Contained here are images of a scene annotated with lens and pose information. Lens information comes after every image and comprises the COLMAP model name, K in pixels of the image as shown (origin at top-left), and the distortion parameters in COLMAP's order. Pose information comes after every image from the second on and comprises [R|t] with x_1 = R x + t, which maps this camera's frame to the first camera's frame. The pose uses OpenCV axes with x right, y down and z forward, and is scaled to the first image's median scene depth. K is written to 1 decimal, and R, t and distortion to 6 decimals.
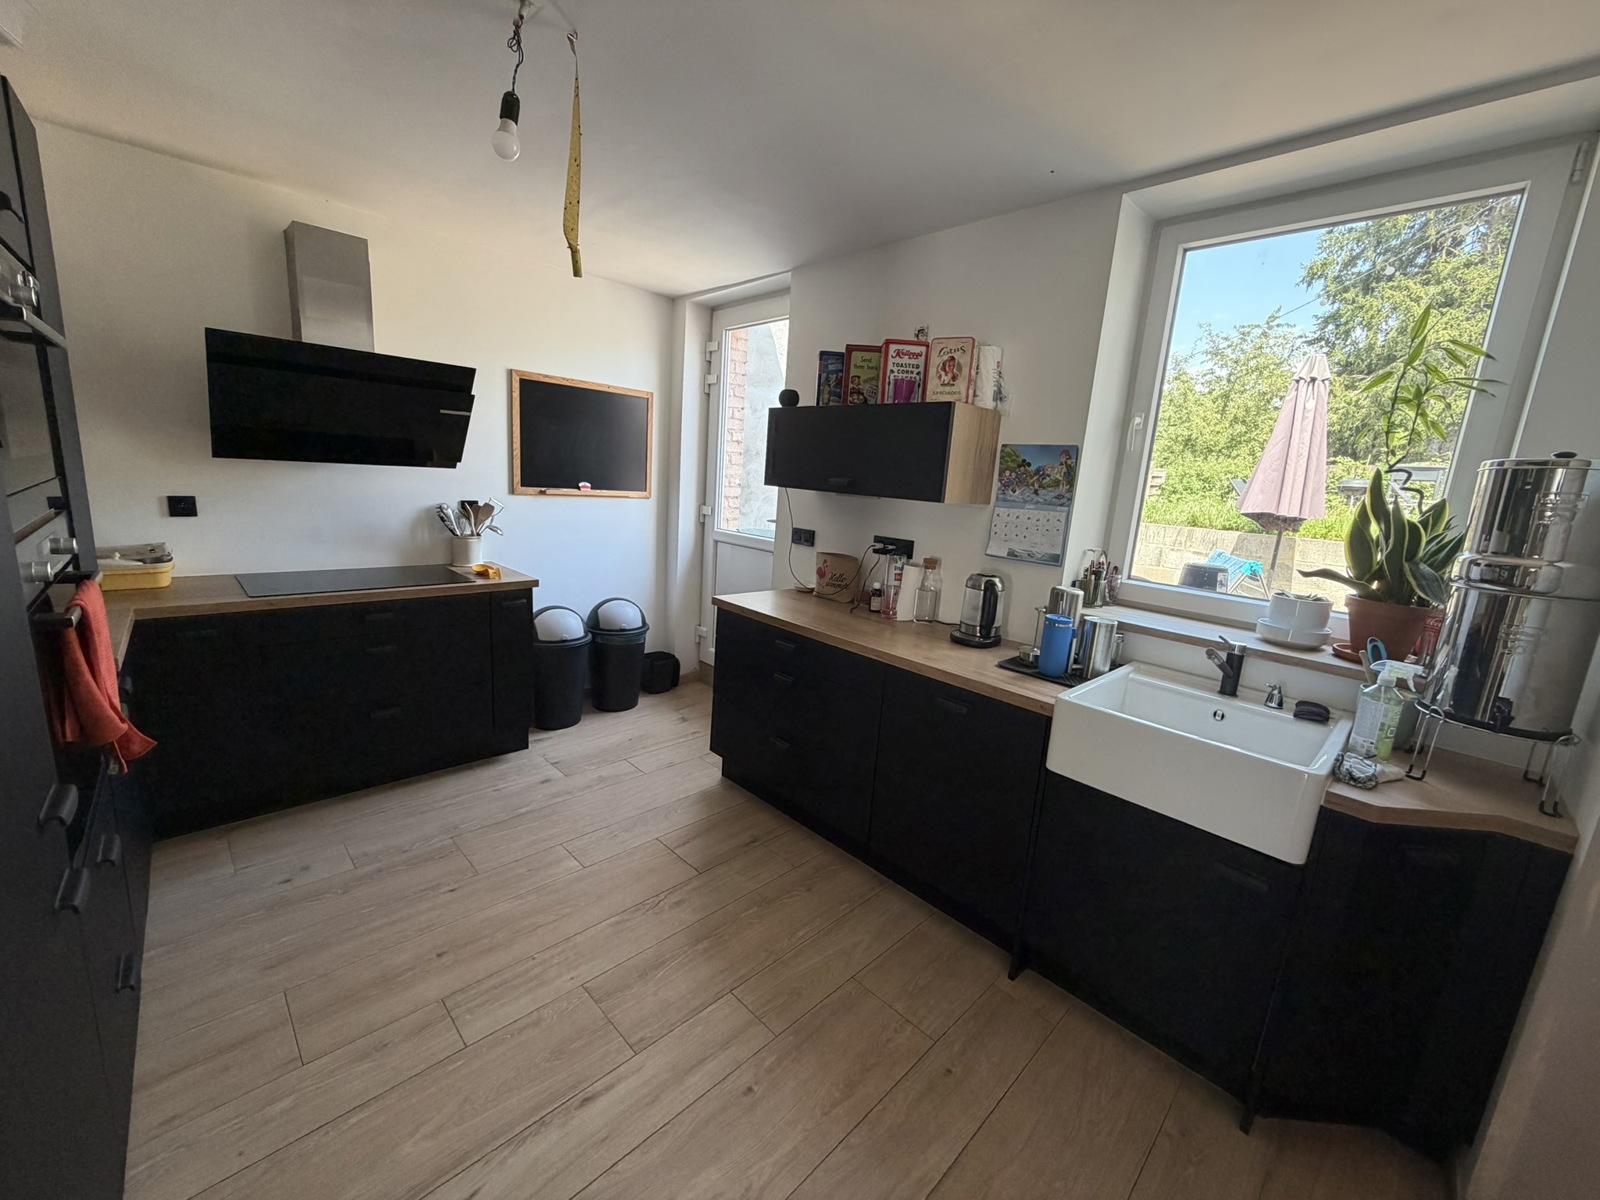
lens RADIAL K [[639.8, 0, 797.2], [0, 639.8, 599.7], [0, 0, 1]] dist [-0.000562, 0.000286]
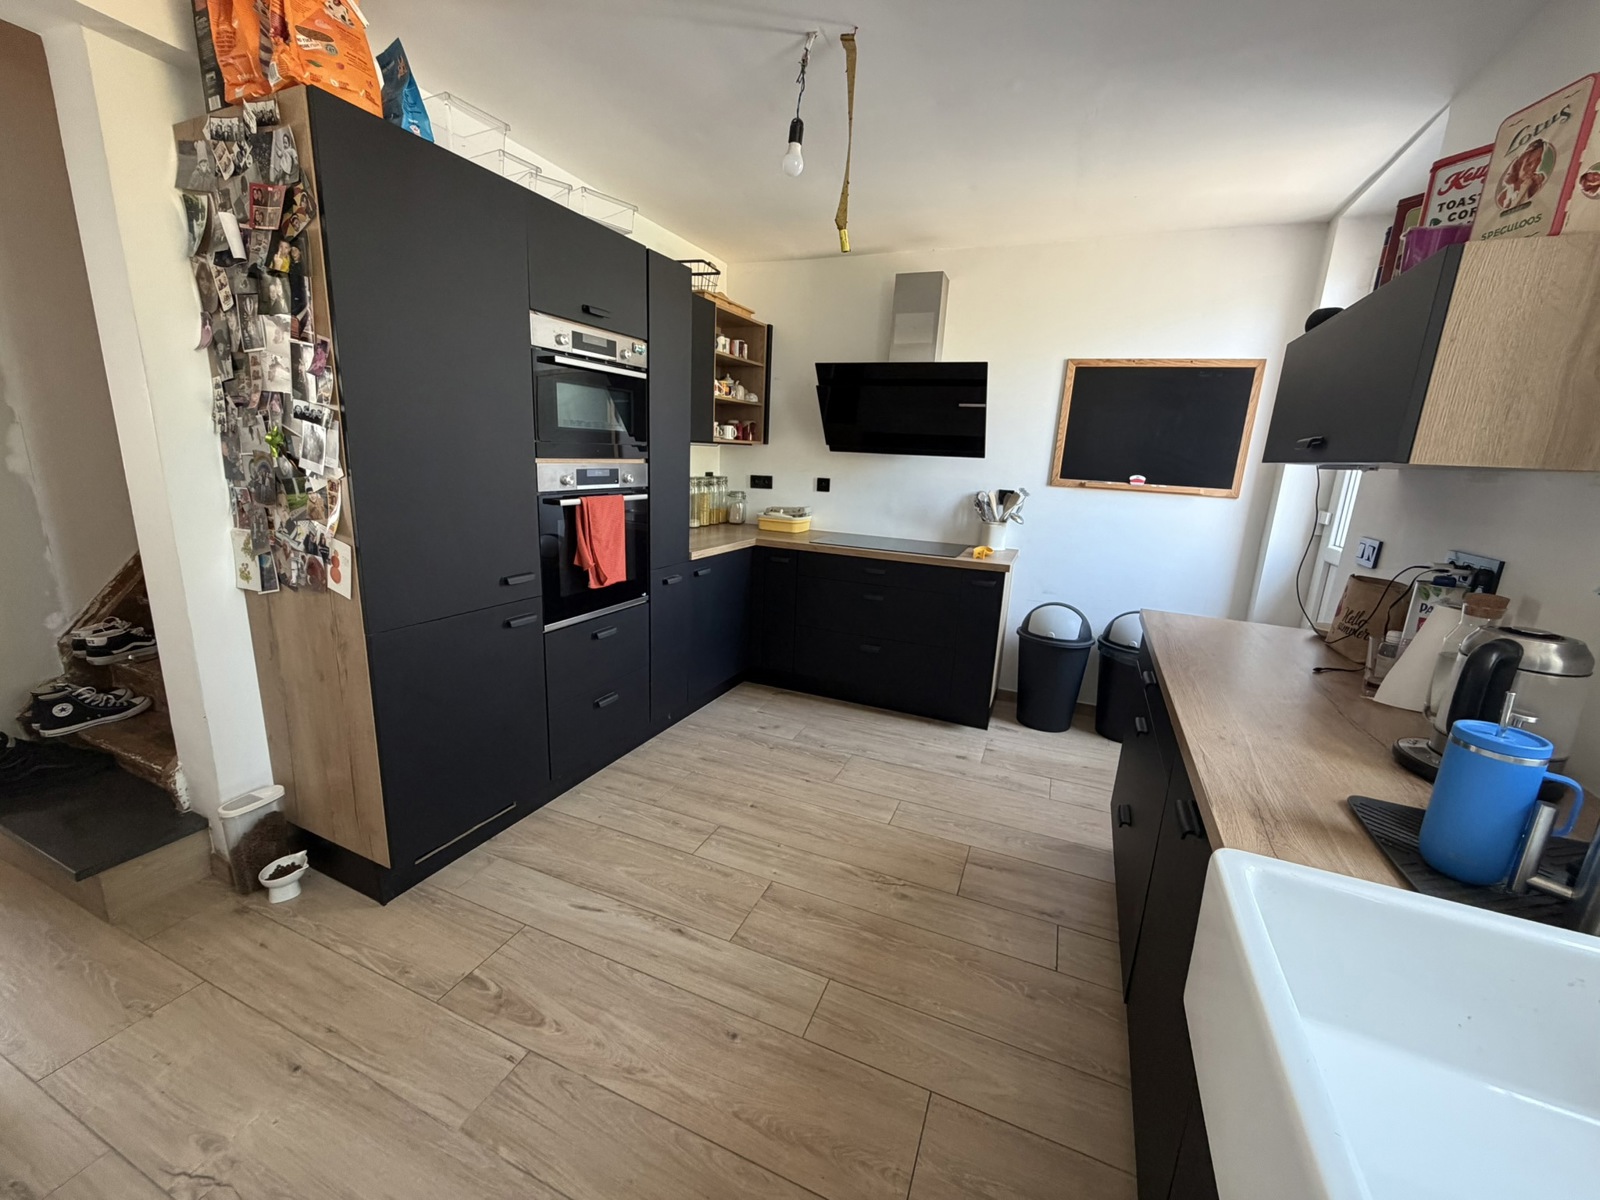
lens RADIAL K [[639.8, 0, 795.3], [0, 639.8, 599.8], [0, 0, 1]] dist [-0.000562, 0.000286]
pose [[0.382010, 0.161495, -0.909938, 0.469467], [-0.201816, 0.975427, 0.088391, 0.001386], [0.901853, 0.149874, 0.405215, 0.364797]]
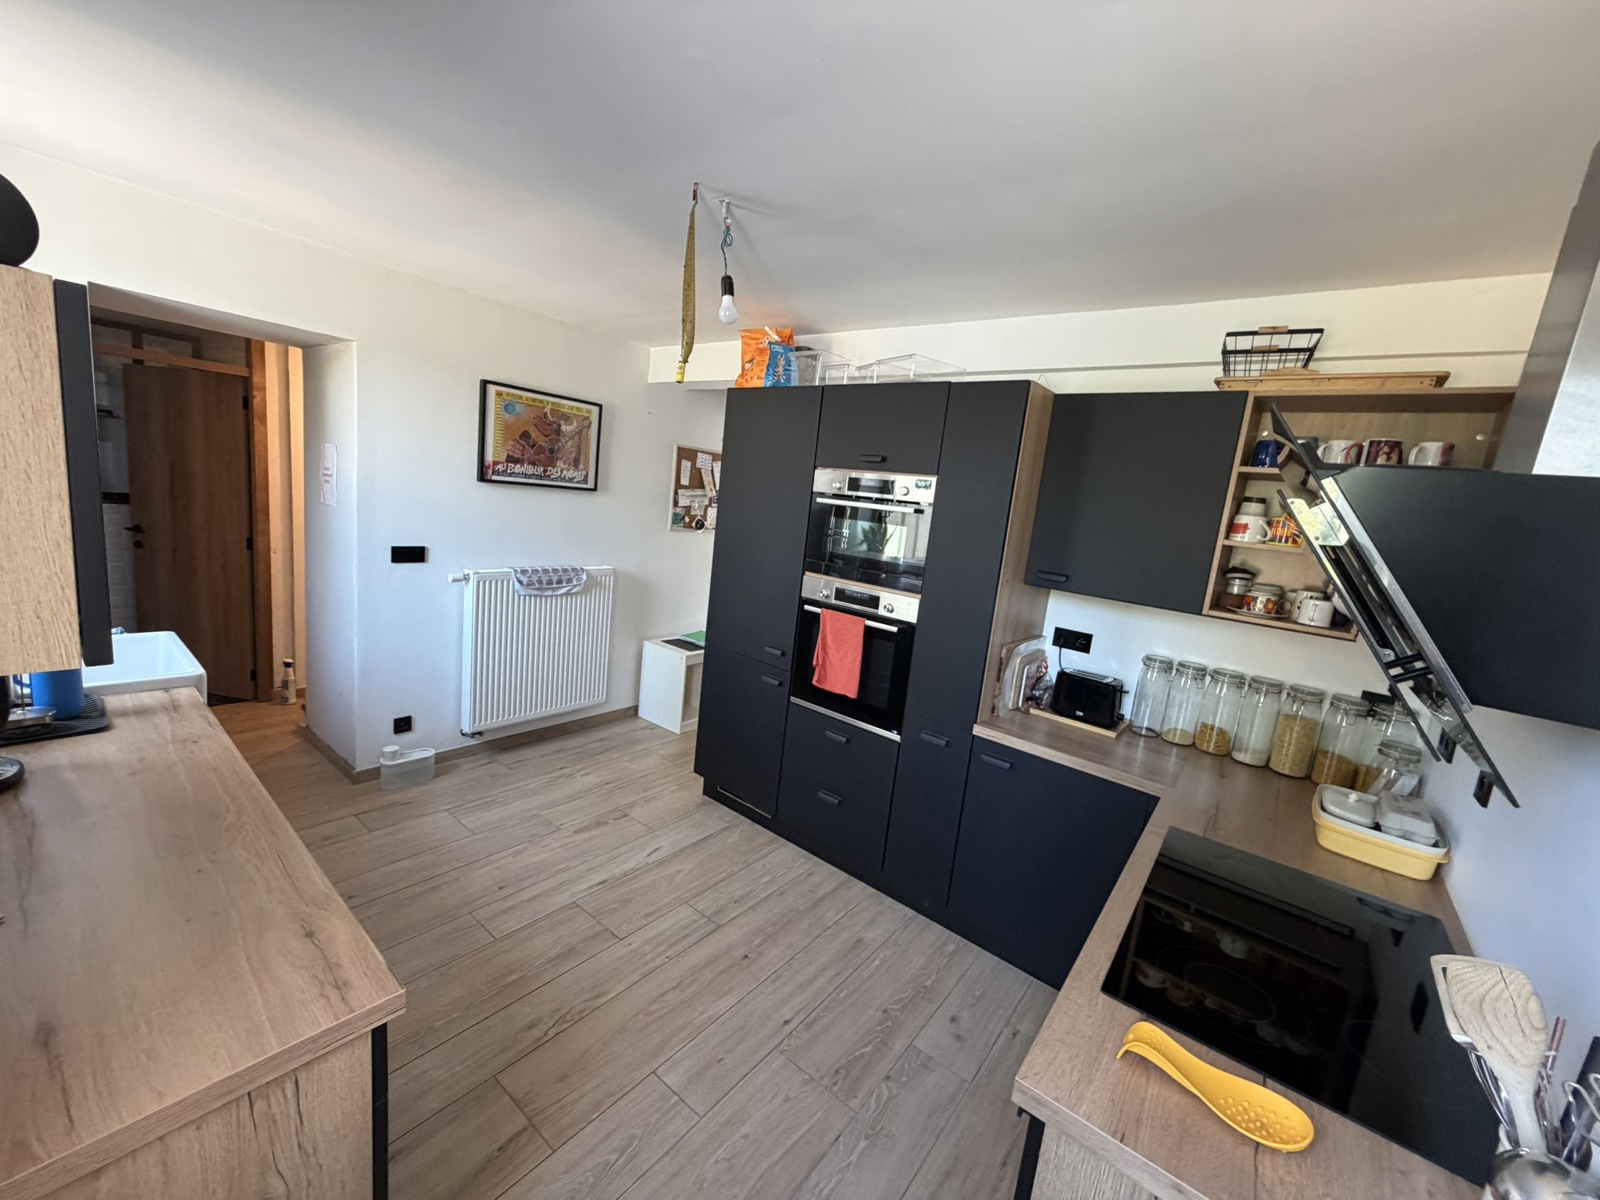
lens RADIAL K [[639.8, 0, 798.9], [0, 639.8, 597.2], [0, 0, 1]] dist [-0.000562, 0.000286]
pose [[-0.975984, -0.153651, -0.154424, -0.278051], [-0.198356, 0.919868, 0.338375, -0.375930], [0.090058, 0.360879, -0.928254, 1.434671]]
